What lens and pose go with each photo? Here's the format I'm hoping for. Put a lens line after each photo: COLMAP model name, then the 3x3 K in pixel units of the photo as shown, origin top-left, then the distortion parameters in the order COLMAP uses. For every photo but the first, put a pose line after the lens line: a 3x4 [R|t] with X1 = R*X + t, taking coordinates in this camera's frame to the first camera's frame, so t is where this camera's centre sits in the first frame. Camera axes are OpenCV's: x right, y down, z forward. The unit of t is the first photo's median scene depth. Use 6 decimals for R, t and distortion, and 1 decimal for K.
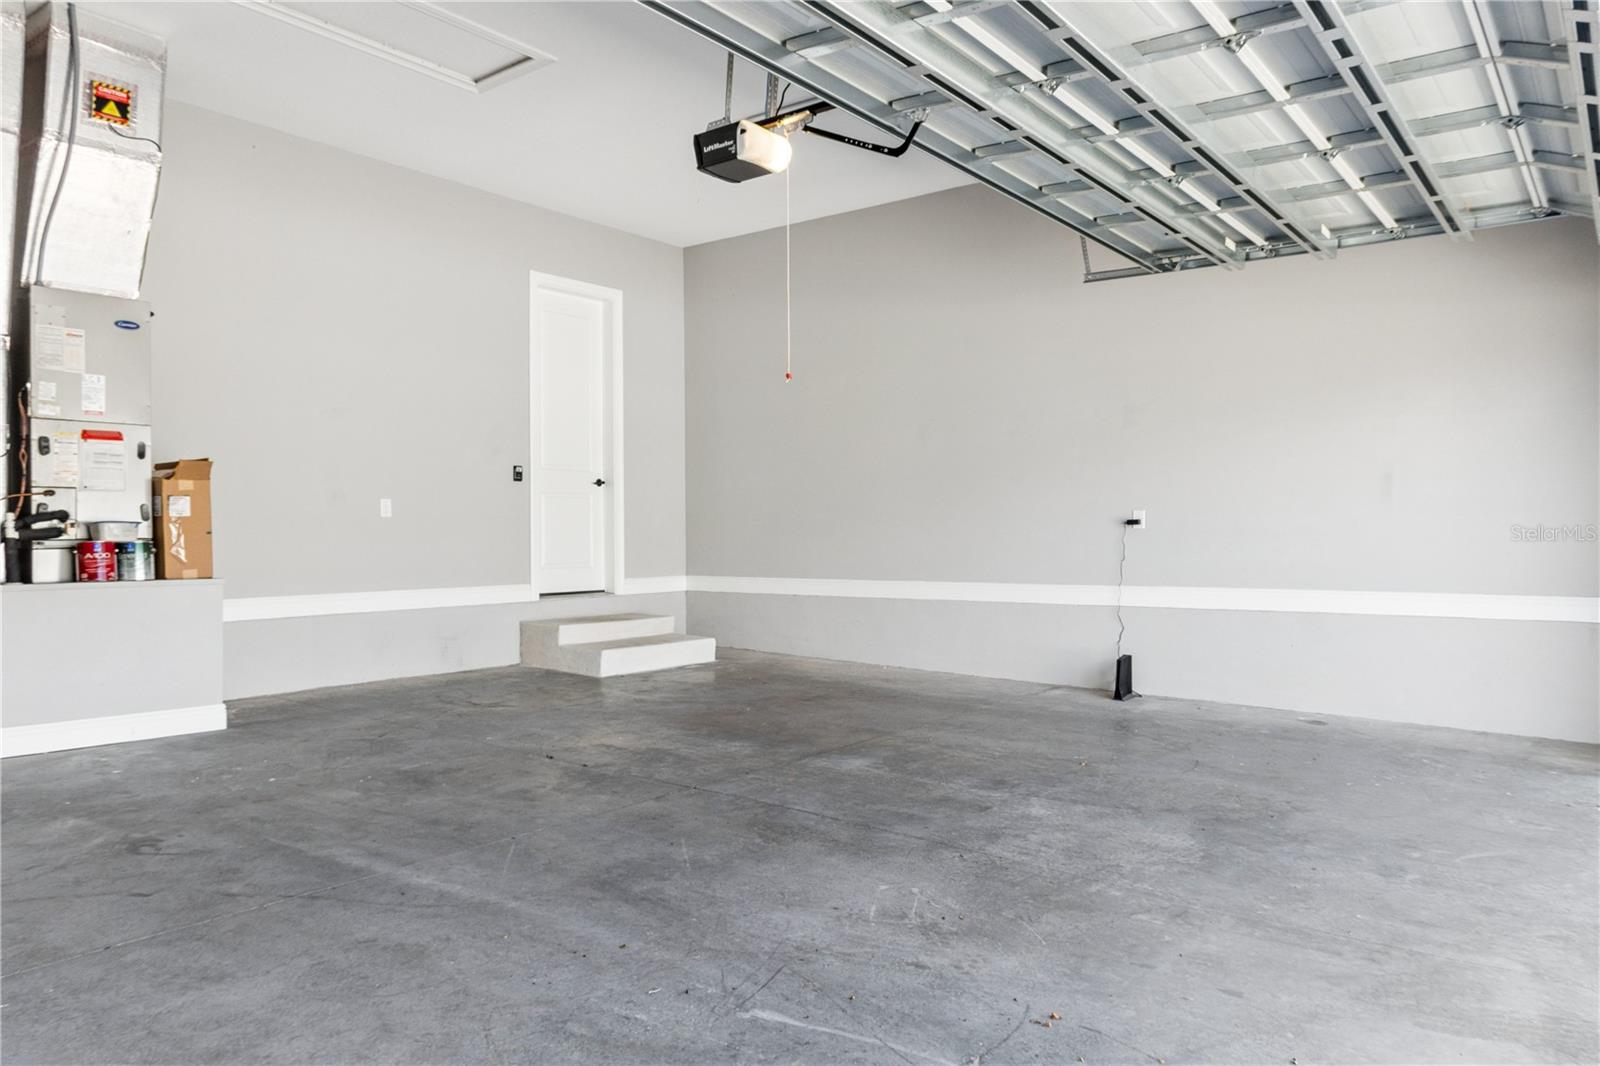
lens RADIAL K [[1104.9, 0, 800.7], [0, 1104.9, 547.0], [0, 0, 1]] dist [-0.008906, 0.005891]
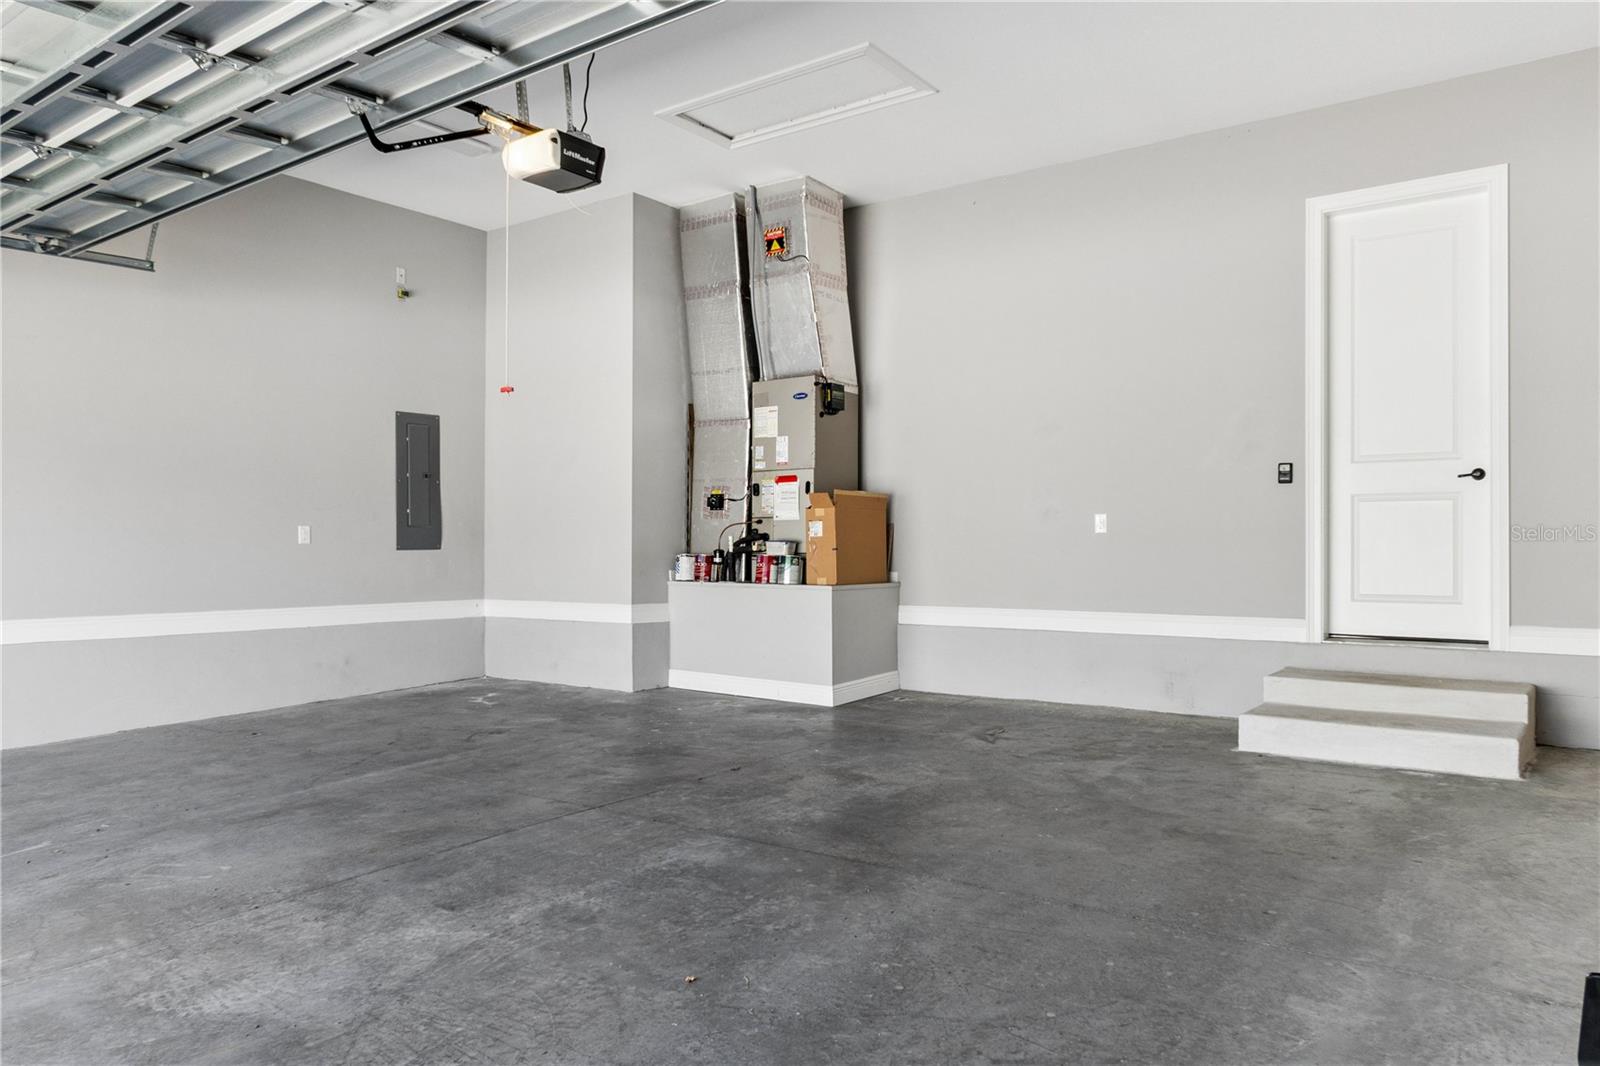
lens RADIAL K [[1104.9, 0, 800.7], [0, 1104.9, 547.0], [0, 0, 1]] dist [-0.008906, 0.005891]
pose [[0.006831, 0.005343, -0.999962, 0.758395], [-0.013847, 0.999890, 0.005248, -0.022734], [0.999881, 0.013811, 0.006904, 1.003882]]
